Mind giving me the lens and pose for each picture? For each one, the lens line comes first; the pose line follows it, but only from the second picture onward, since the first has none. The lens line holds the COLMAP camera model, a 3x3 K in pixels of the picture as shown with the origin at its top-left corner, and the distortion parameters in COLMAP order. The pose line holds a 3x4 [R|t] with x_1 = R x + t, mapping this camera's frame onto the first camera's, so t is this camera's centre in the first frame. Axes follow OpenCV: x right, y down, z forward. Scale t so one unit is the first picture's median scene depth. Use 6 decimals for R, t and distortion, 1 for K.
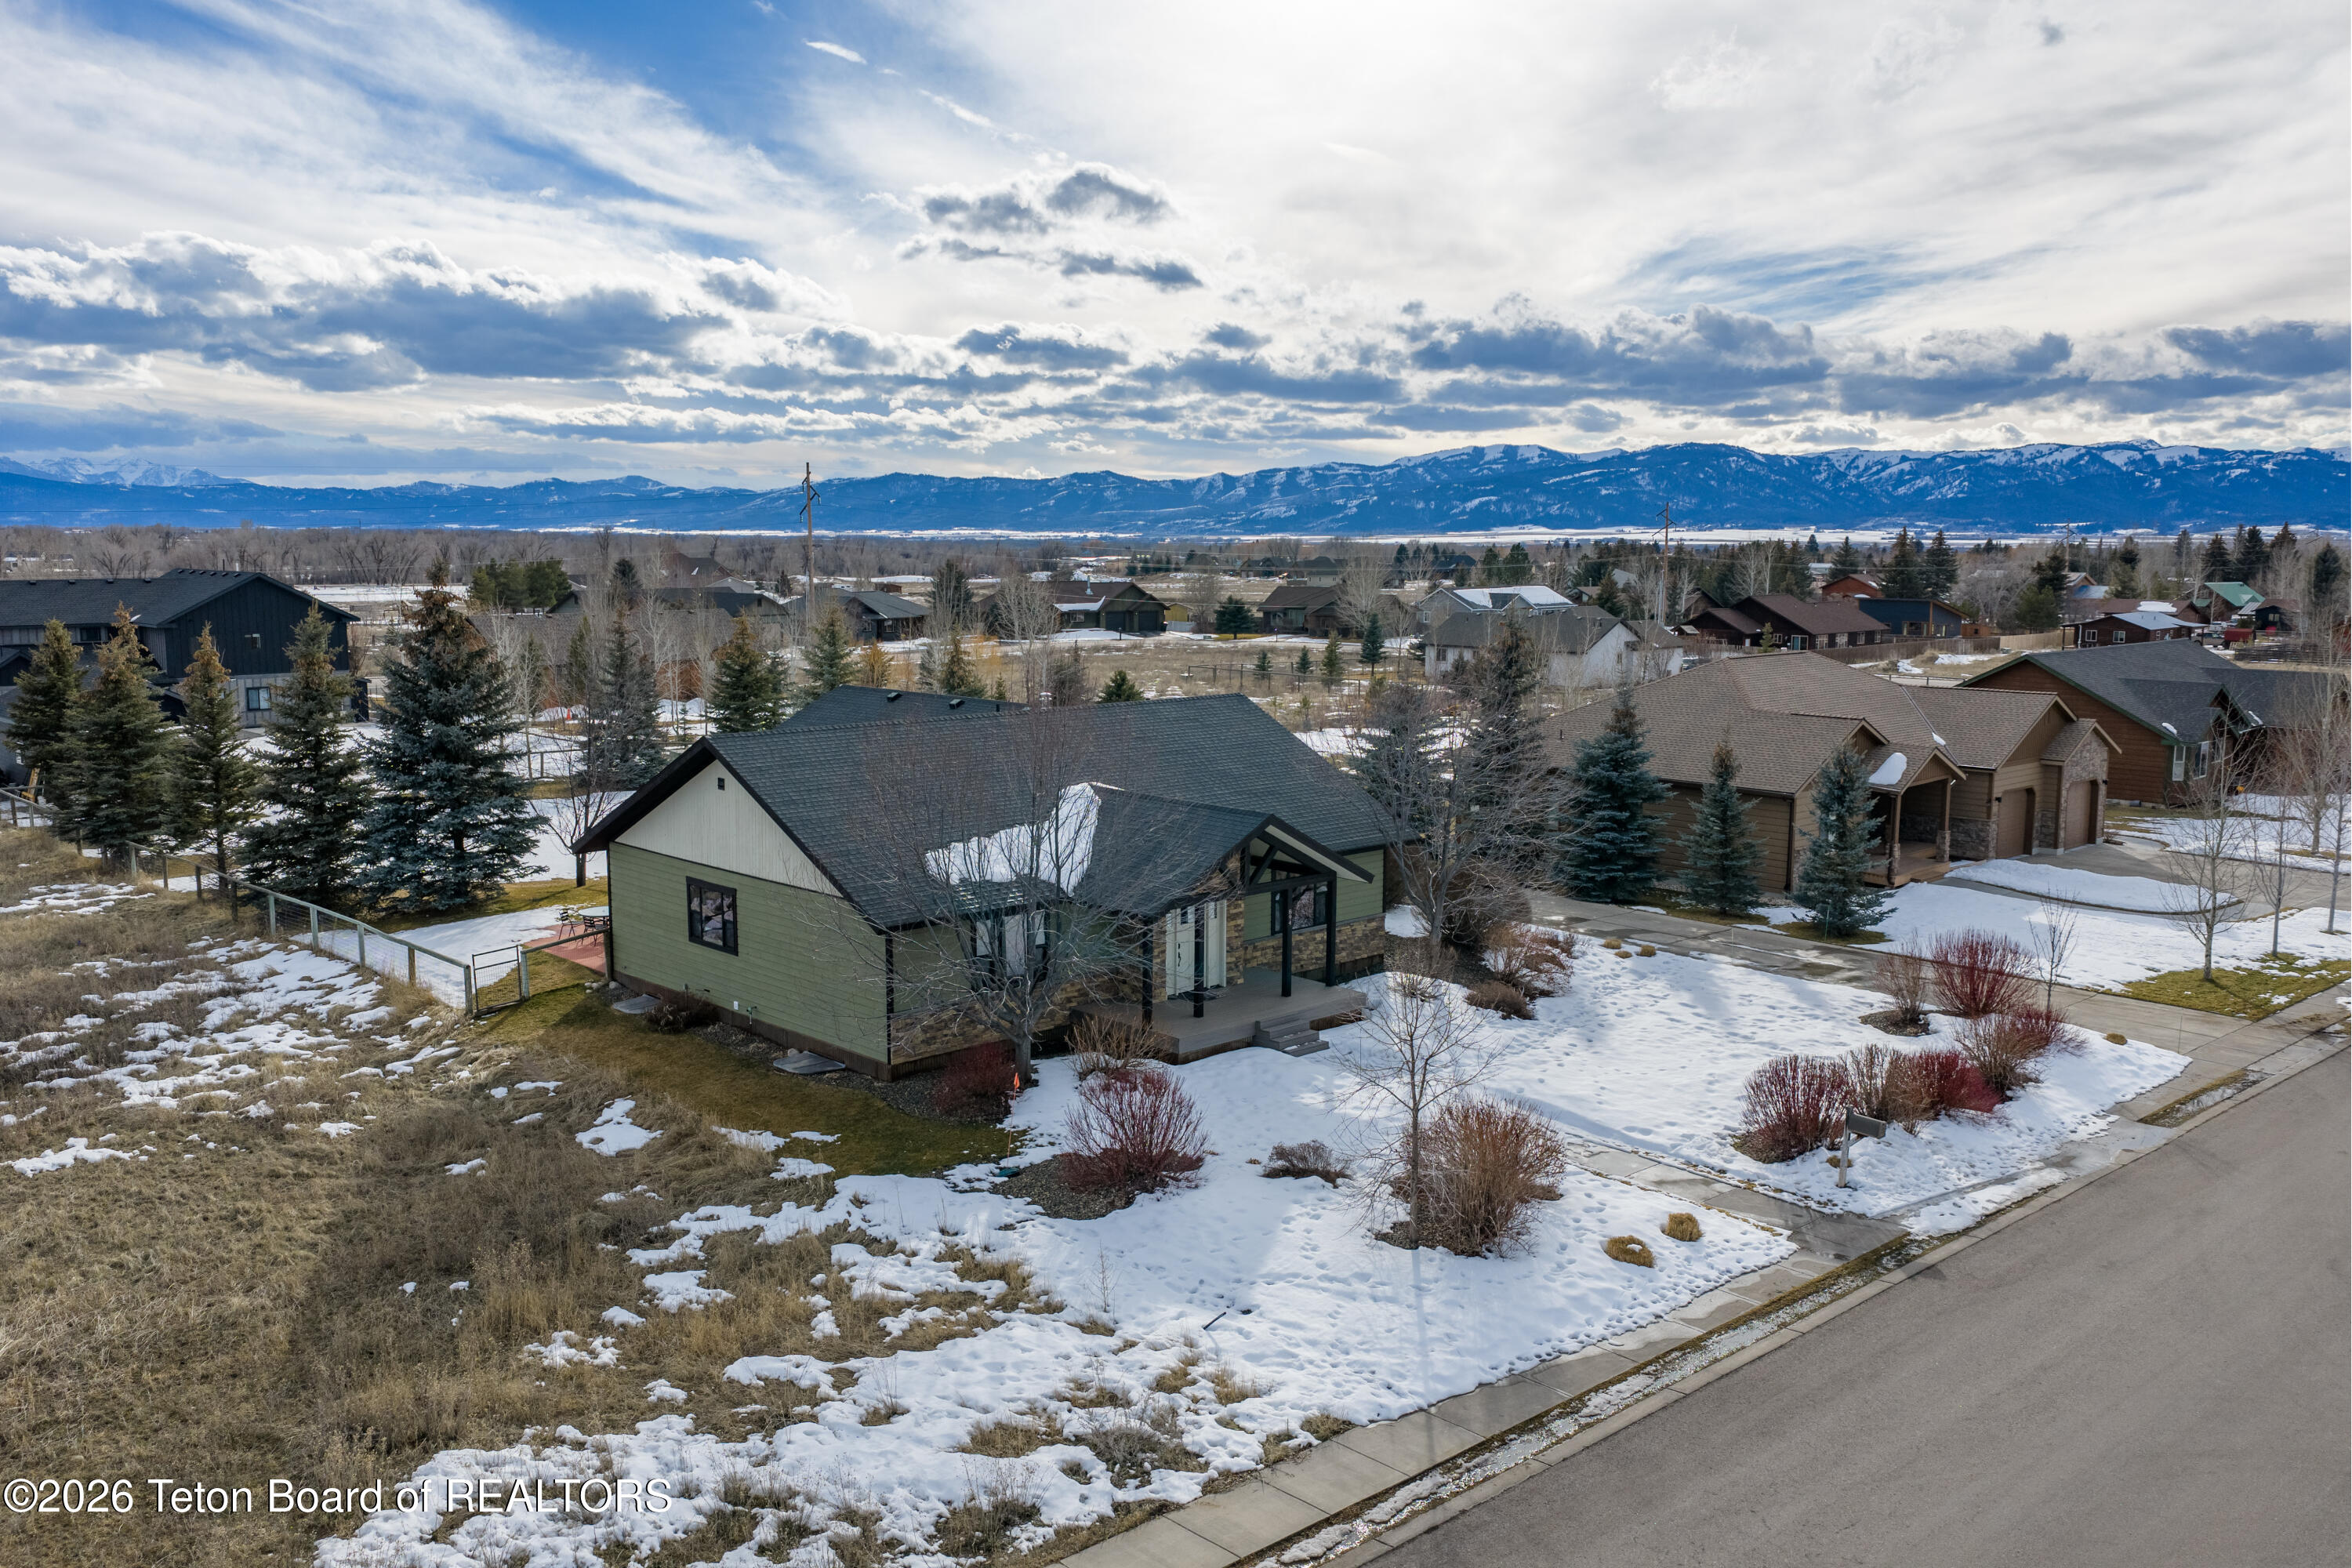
lens RADIAL K [[1941.7, 0, 1170.2], [0, 1941.7, 781.0], [0, 0, 1]] dist [0.017540, -0.035513]
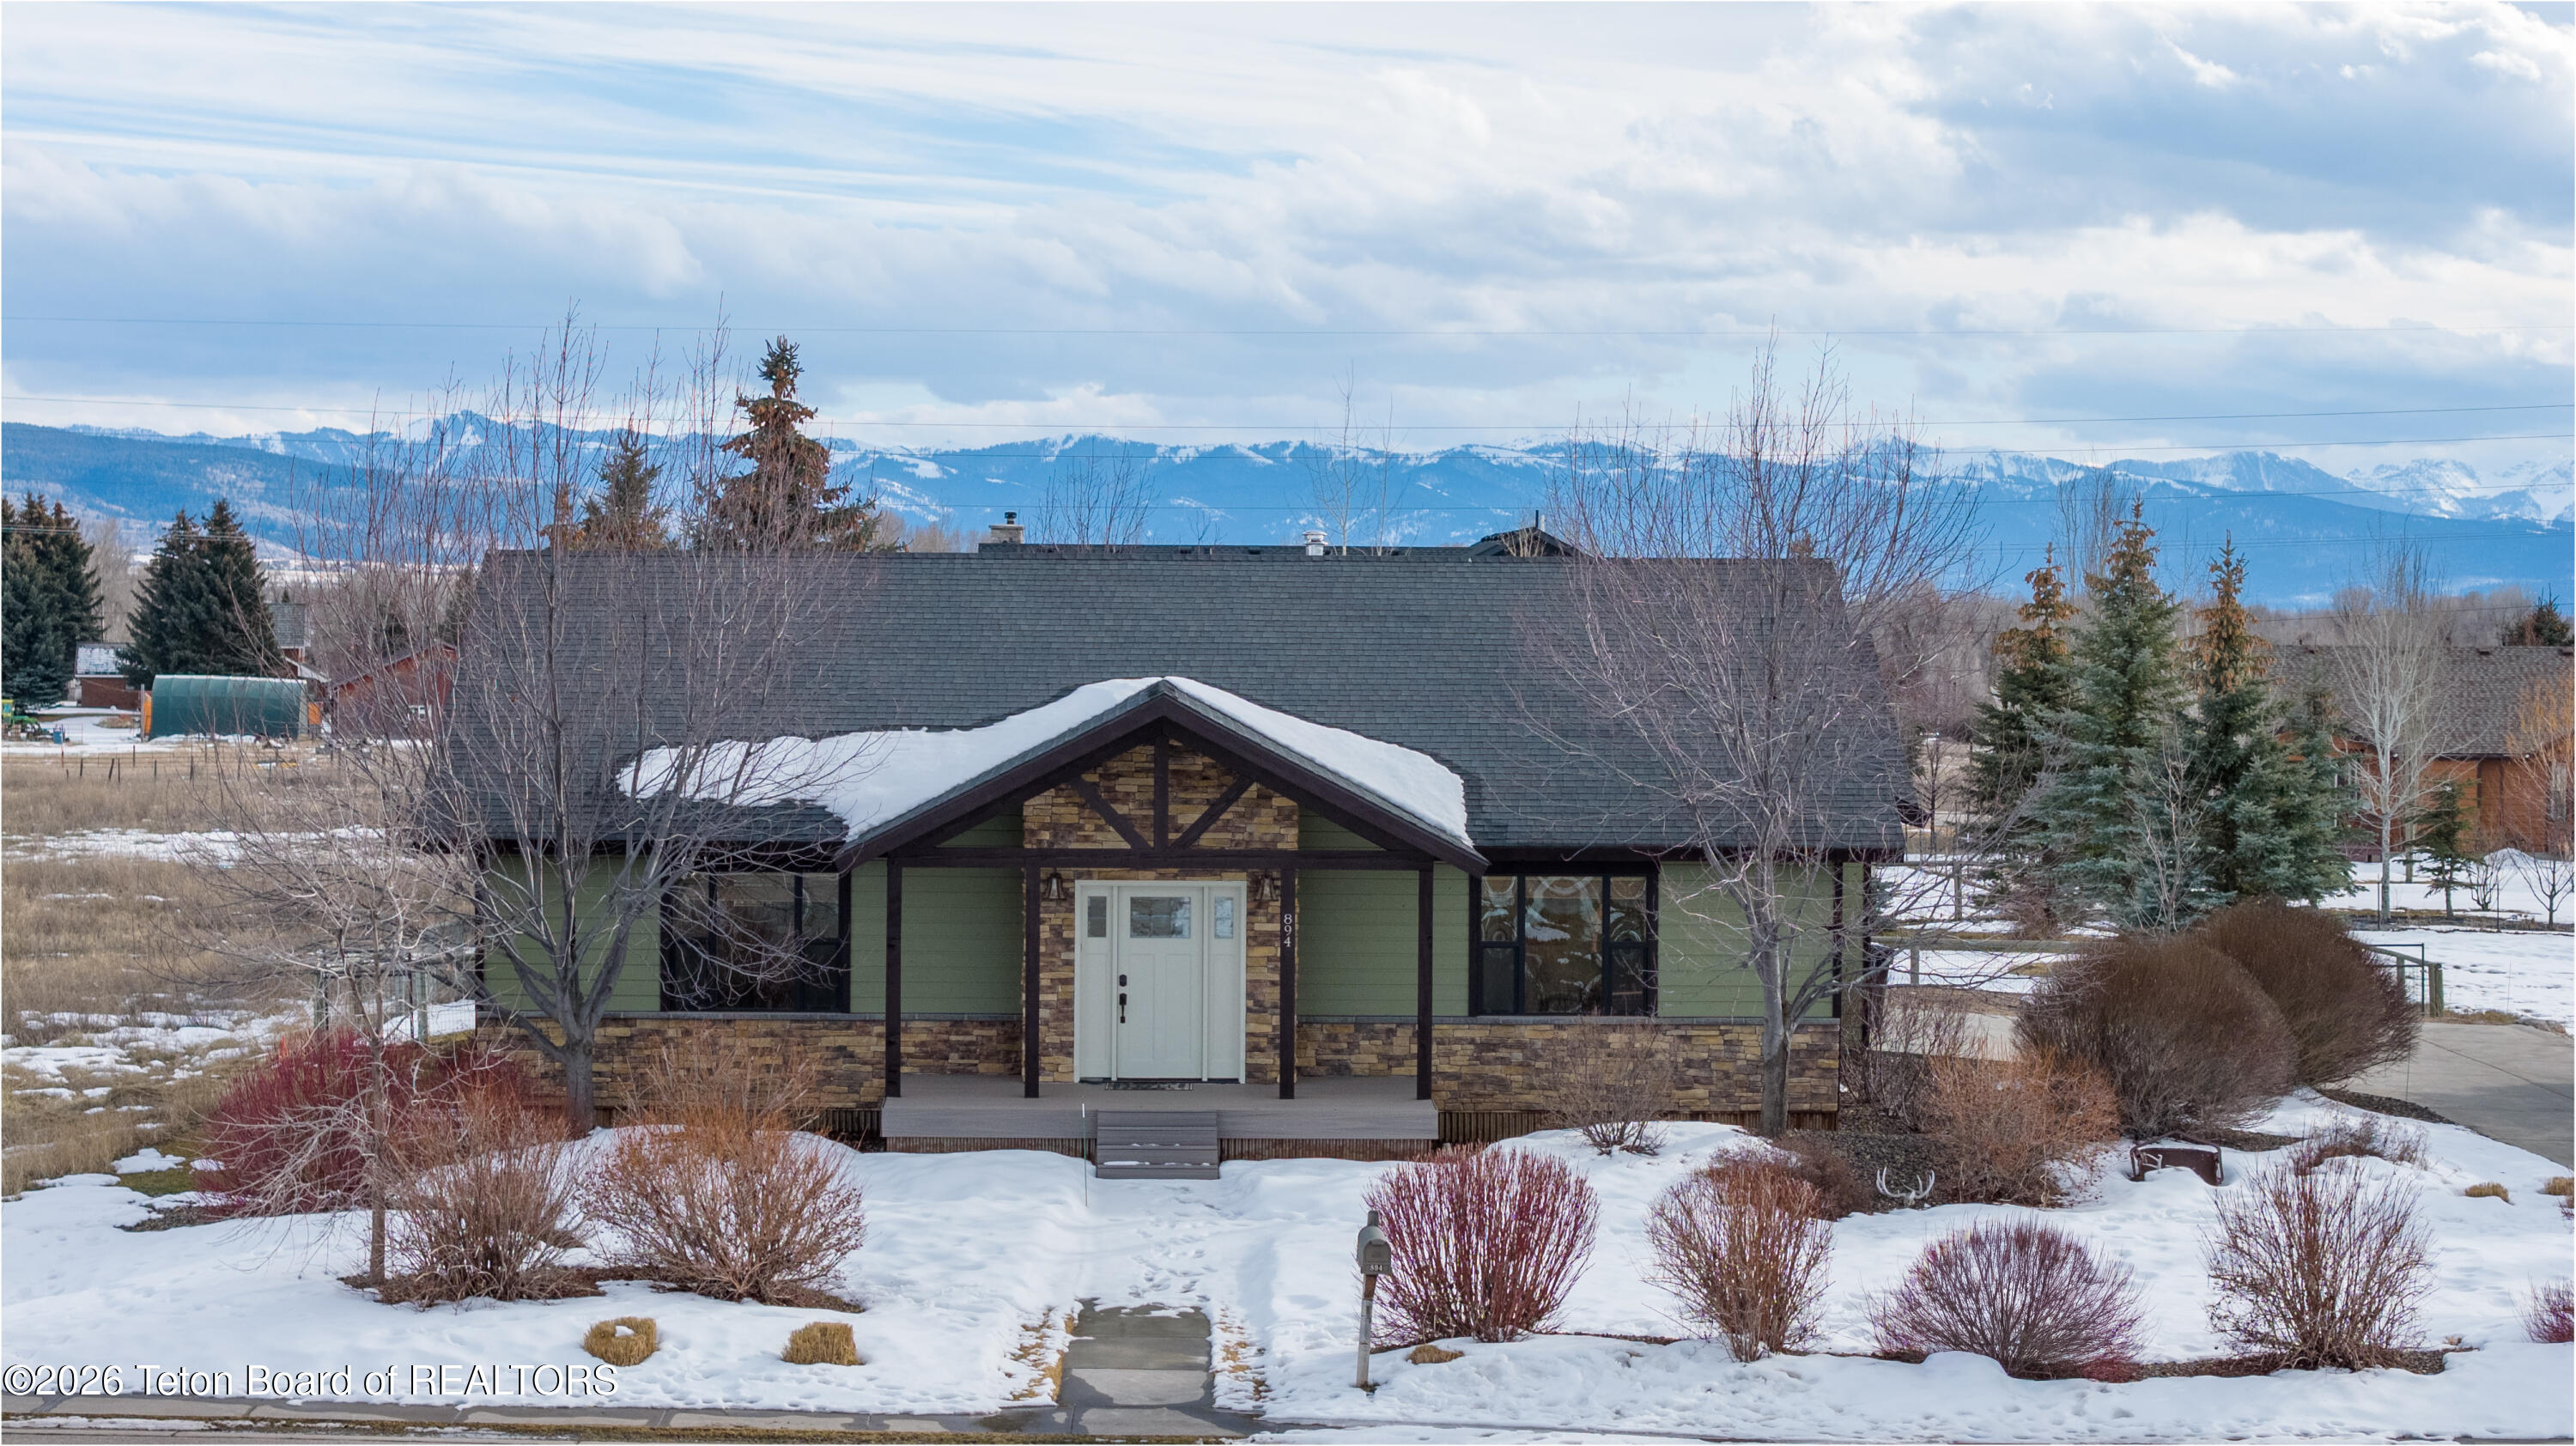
lens RADIAL K [[5175.1, 0, 1288.0], [0, 5175.1, 723.0], [0, 0, 1]] dist [-0.195196, 0.152166]
pose [[0.746357, 0.017083, -0.665326, 1.253476], [-0.090351, 0.993017, -0.075857, 0.159667], [0.659384, 0.116729, 0.742689, 0.062238]]
